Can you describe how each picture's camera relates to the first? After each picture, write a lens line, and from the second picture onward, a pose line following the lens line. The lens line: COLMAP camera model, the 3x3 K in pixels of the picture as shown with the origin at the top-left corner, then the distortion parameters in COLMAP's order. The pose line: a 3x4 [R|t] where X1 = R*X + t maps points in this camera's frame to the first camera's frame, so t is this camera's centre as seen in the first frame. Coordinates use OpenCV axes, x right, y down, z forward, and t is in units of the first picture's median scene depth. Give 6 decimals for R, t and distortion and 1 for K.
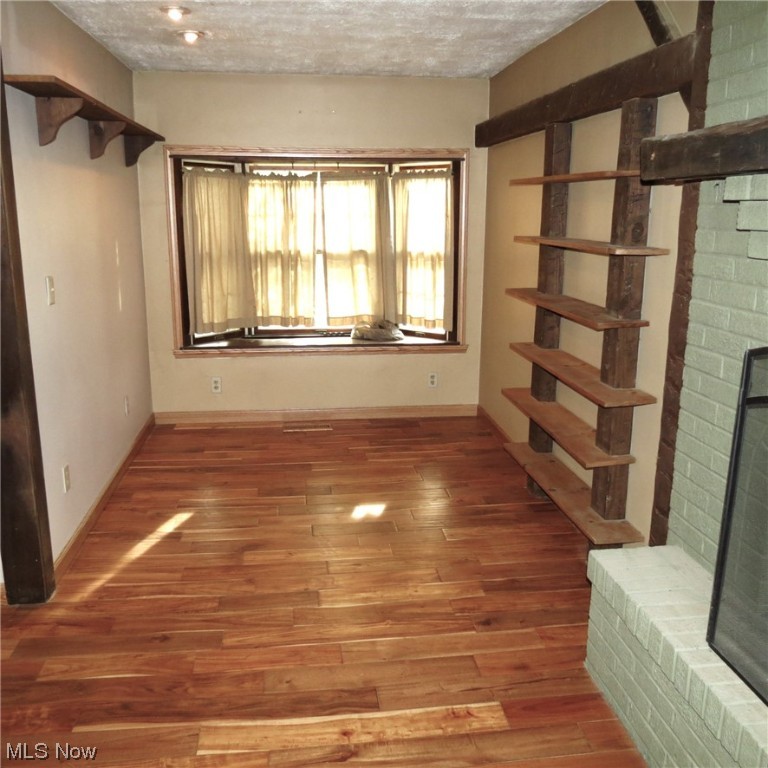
lens RADIAL K [[740.5, 0, 384.0], [0, 740.5, 384.0], [0, 0, 1]] dist [-0.031736, 0.010164]
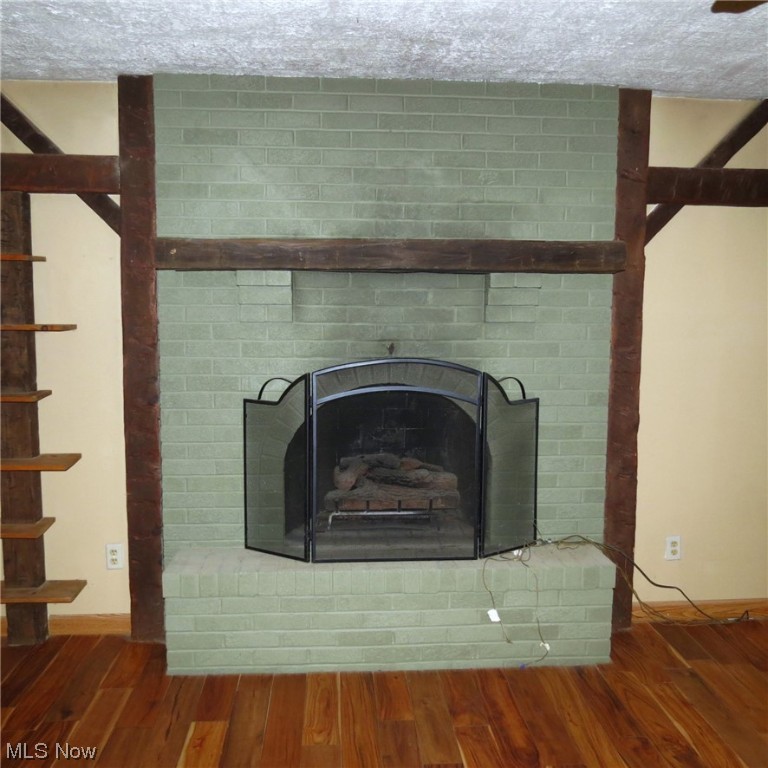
lens RADIAL K [[730.6, 0, 384.0], [0, 730.6, 384.0], [0, 0, 1]] dist [-0.030911, 0.006984]
pose [[0.056445, -0.105176, 0.992850, -0.792276], [0.223685, 0.970489, 0.090090, -0.090625], [-0.973026, 0.217000, 0.078306, 0.478570]]
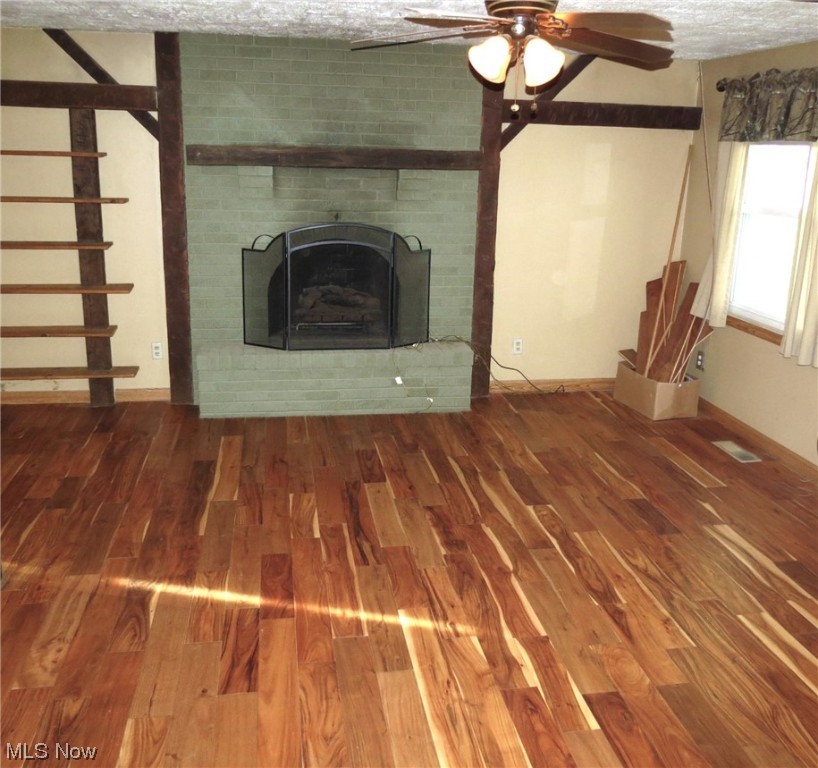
lens RADIAL K [[777.6, 0, 407.2], [0, 777.6, 360.8], [0, 0, 1]] dist [-0.030863, 0.001191]
pose [[-0.037972, -0.264659, 0.963594, -1.646516], [0.203910, 0.941948, 0.266750, -0.184913], [-0.978253, 0.206616, 0.018199, 0.409274]]
